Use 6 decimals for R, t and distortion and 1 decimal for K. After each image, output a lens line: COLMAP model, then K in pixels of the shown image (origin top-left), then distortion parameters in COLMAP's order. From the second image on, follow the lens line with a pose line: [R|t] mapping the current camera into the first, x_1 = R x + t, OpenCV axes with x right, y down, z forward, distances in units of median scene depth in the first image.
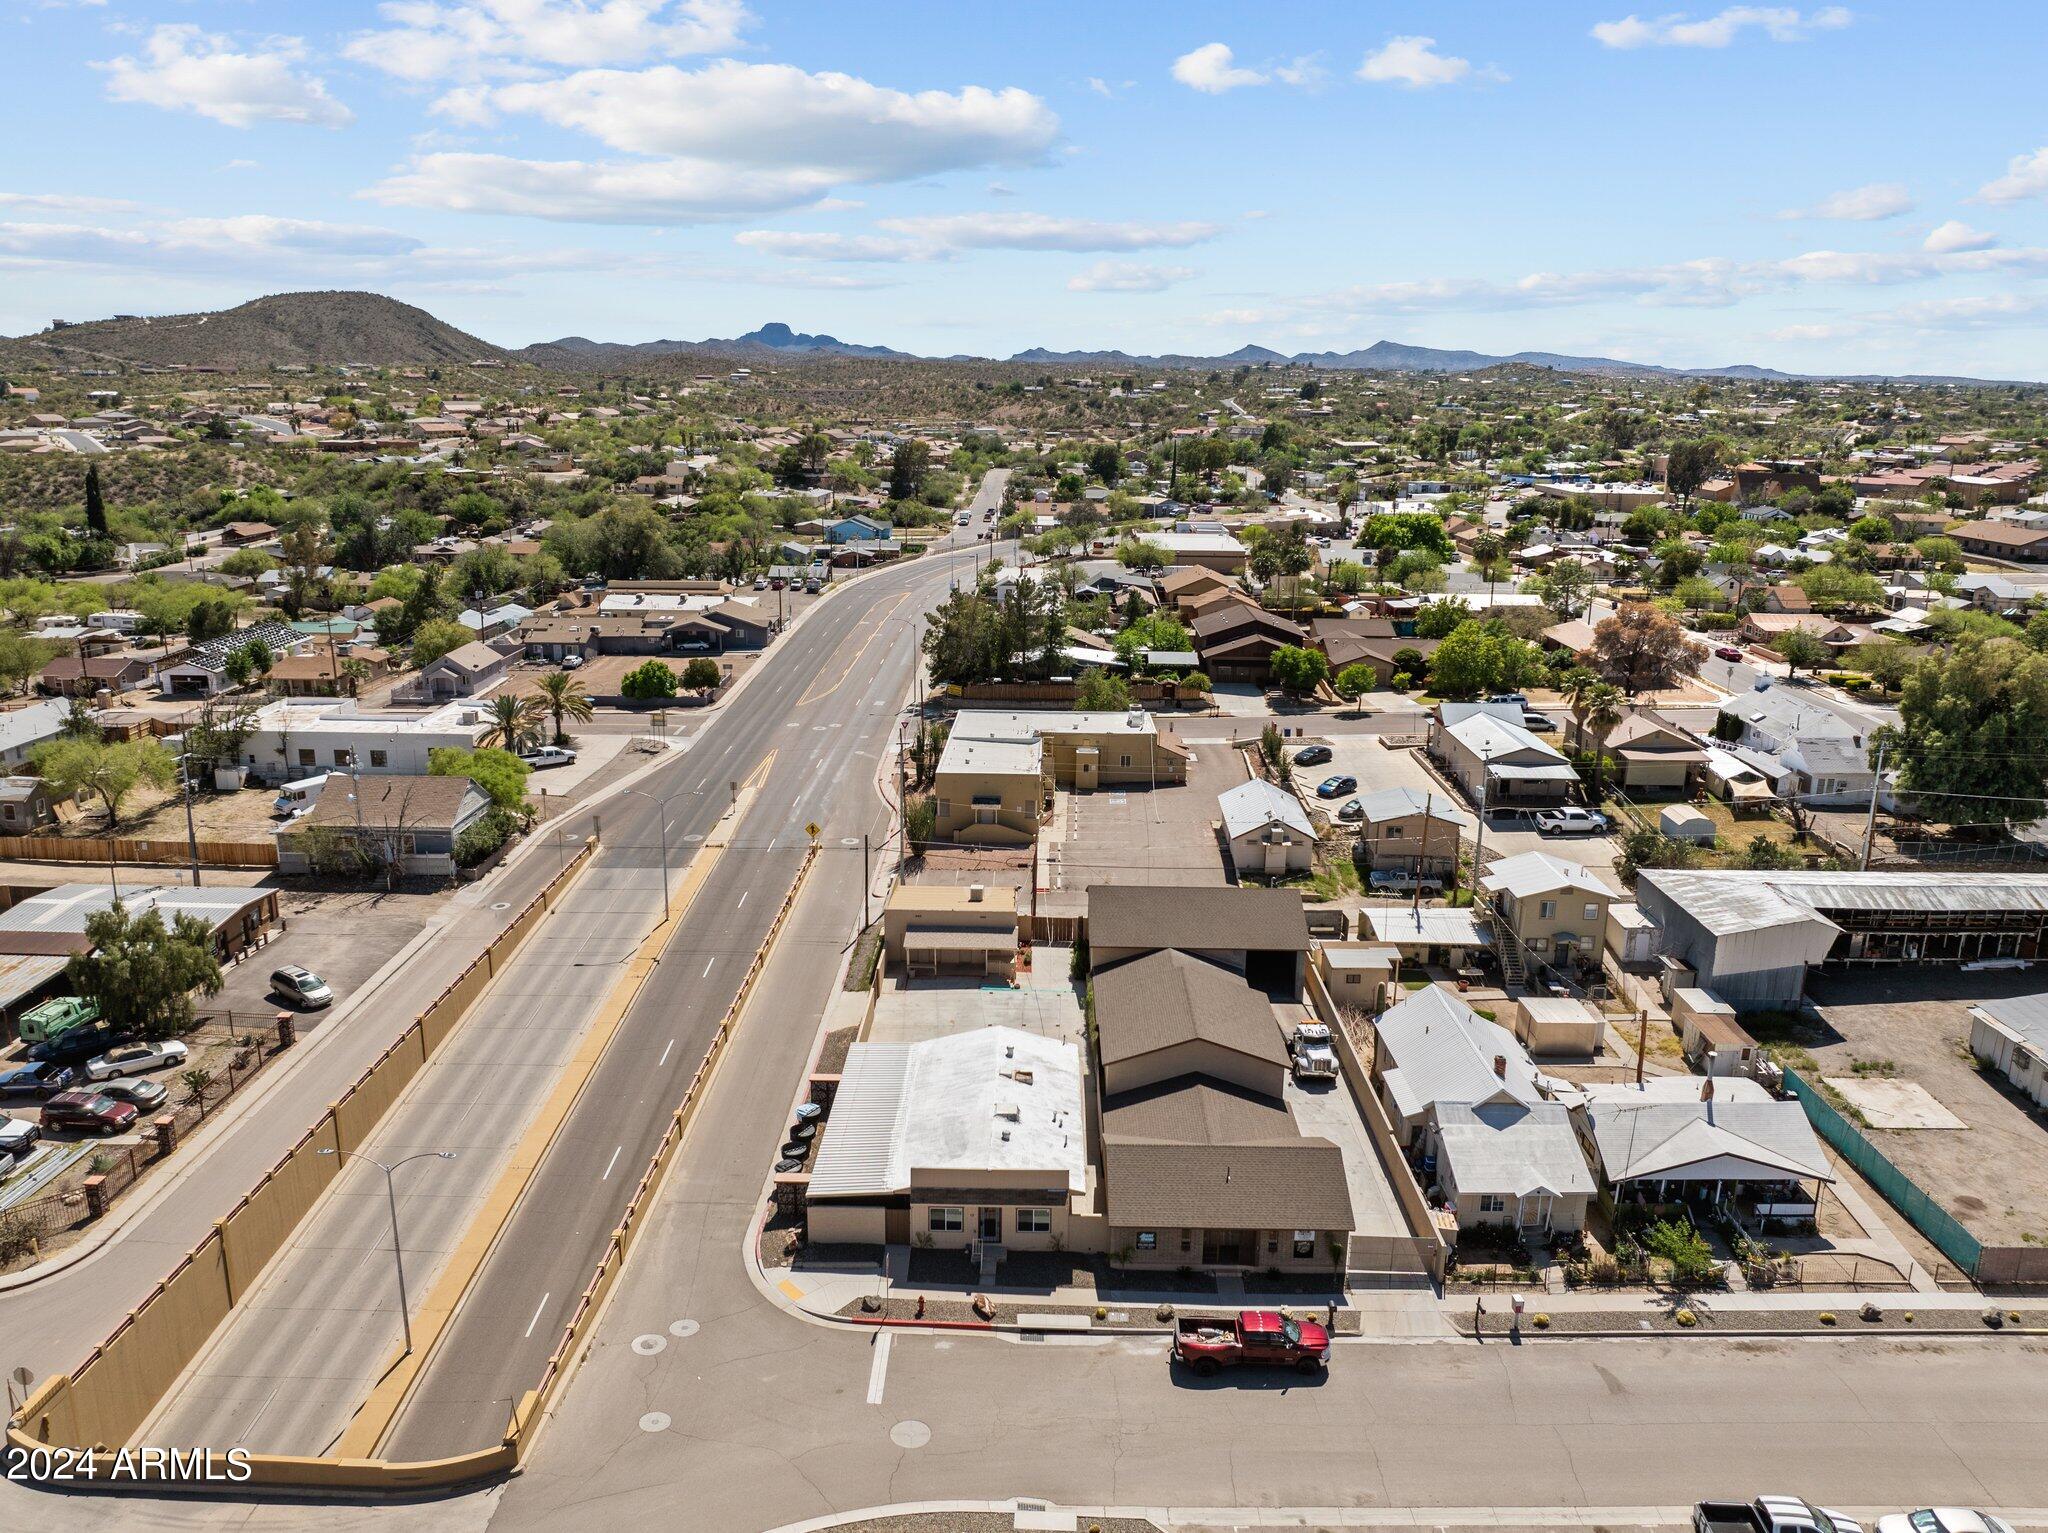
lens RADIAL K [[1436.6, 0, 1024.5], [0, 1436.6, 768.7], [0, 0, 1]] dist [-0.037938, -0.002035]
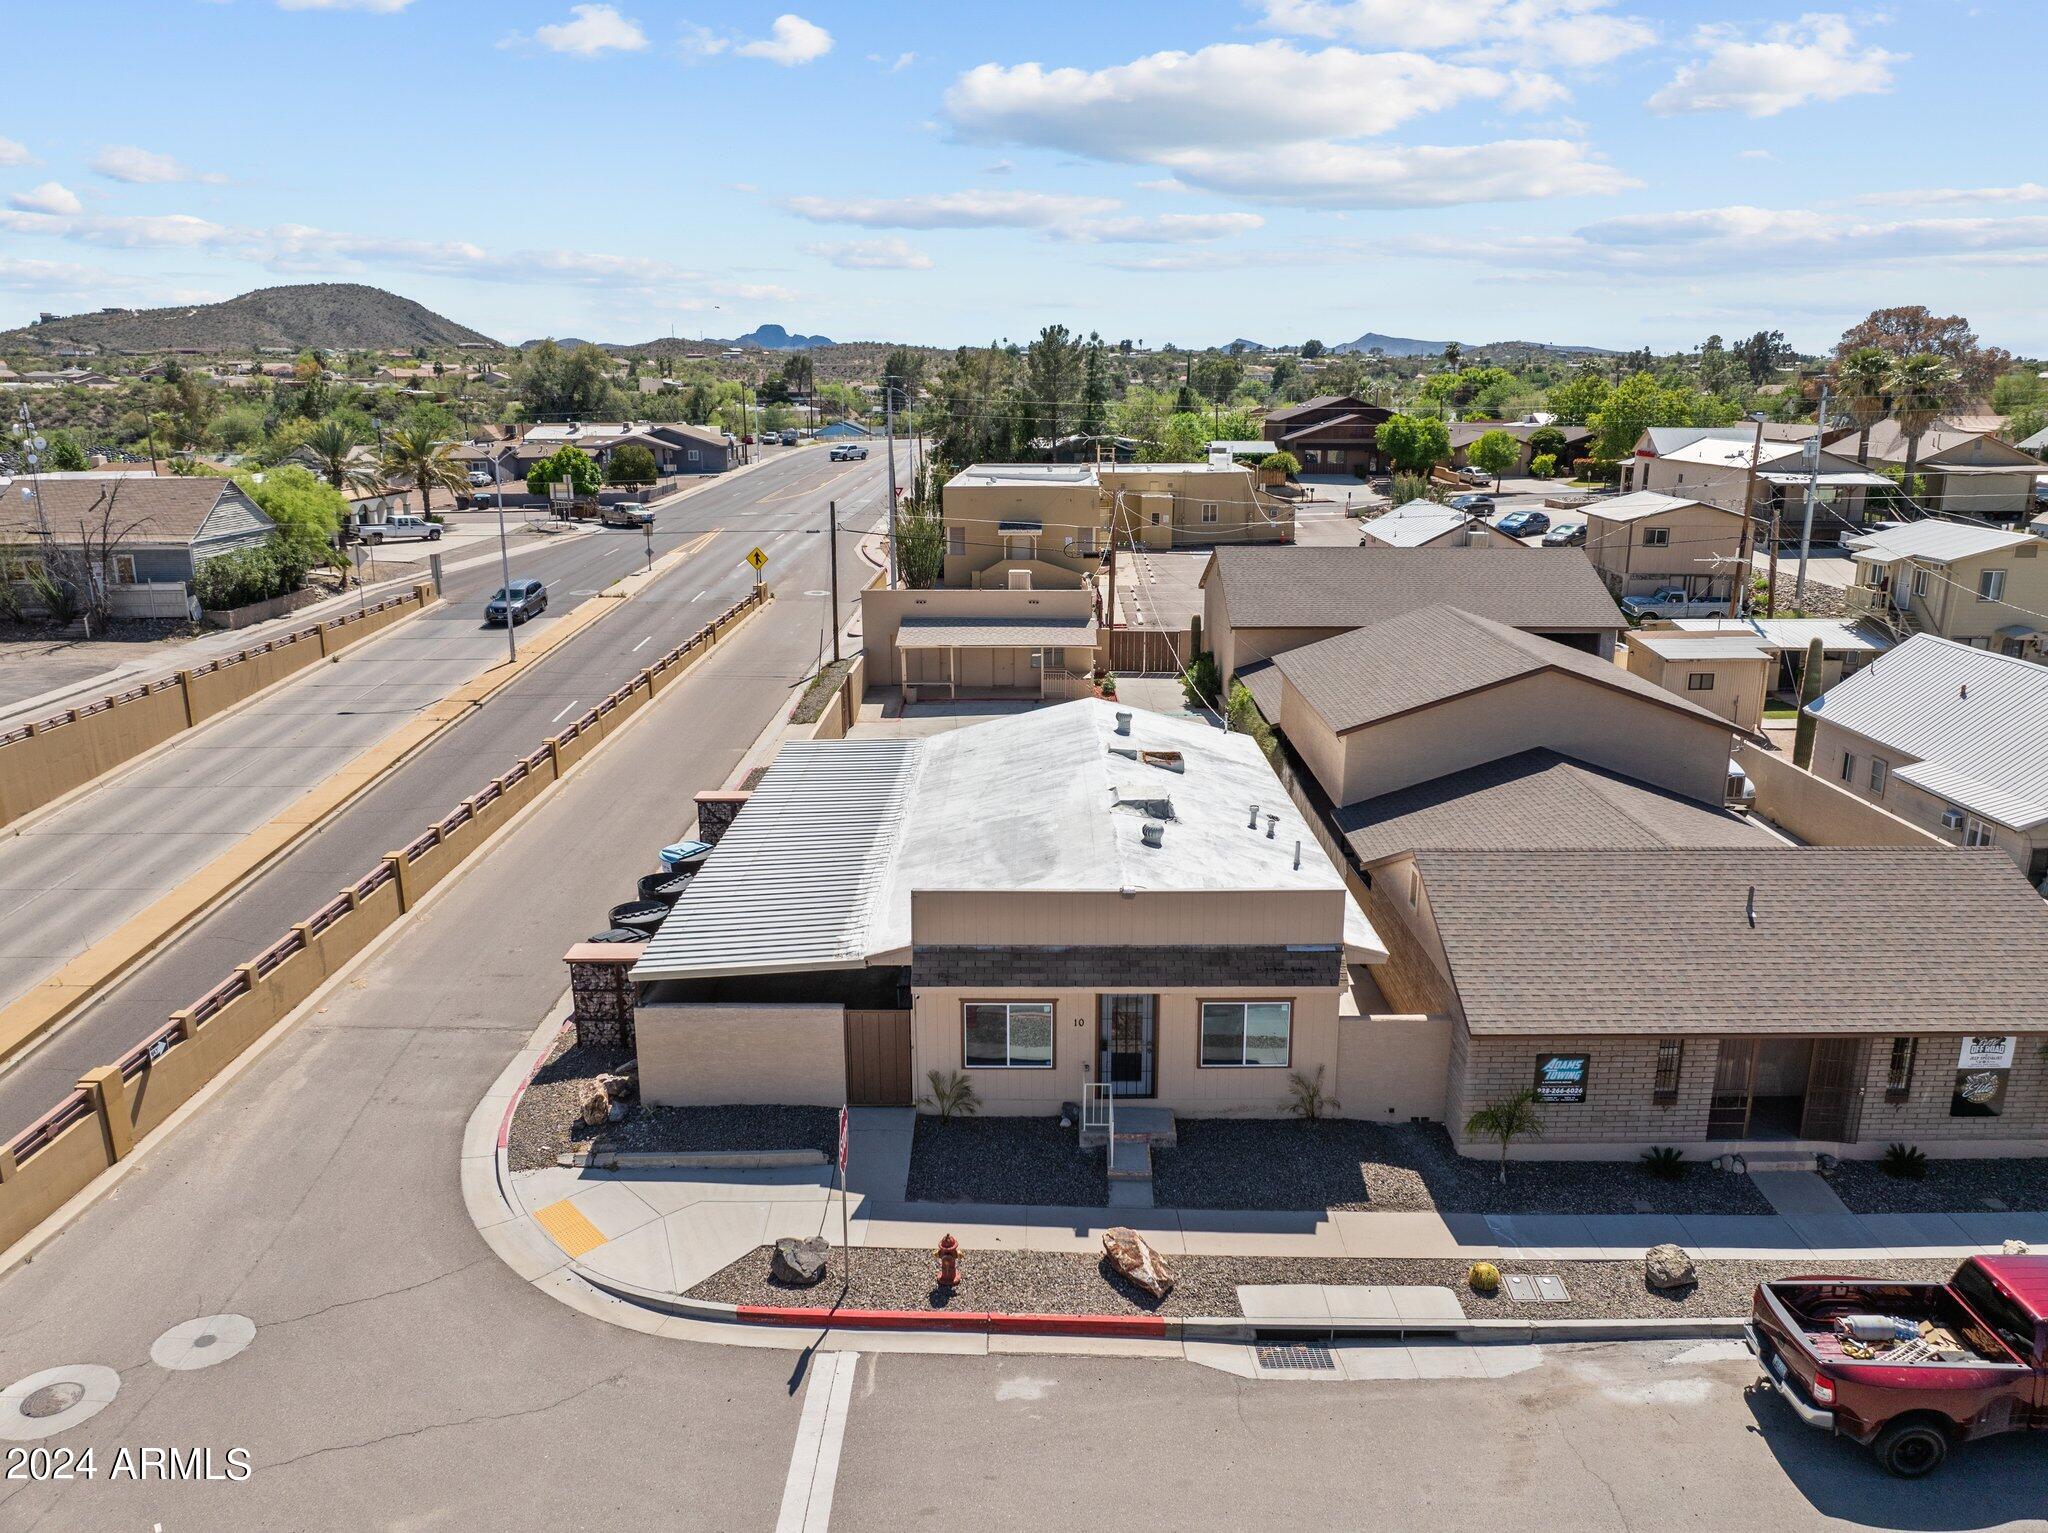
lens RADIAL K [[1420.8, 0, 1026.7], [0, 1420.8, 764.3], [0, 0, 1]] dist [-0.042327, 0.004061]
pose [[0.999886, -0.014902, 0.002425, -0.050174], [0.014894, 0.999883, 0.003455, 0.244732], [-0.002476, -0.003418, 0.999991, 0.636472]]
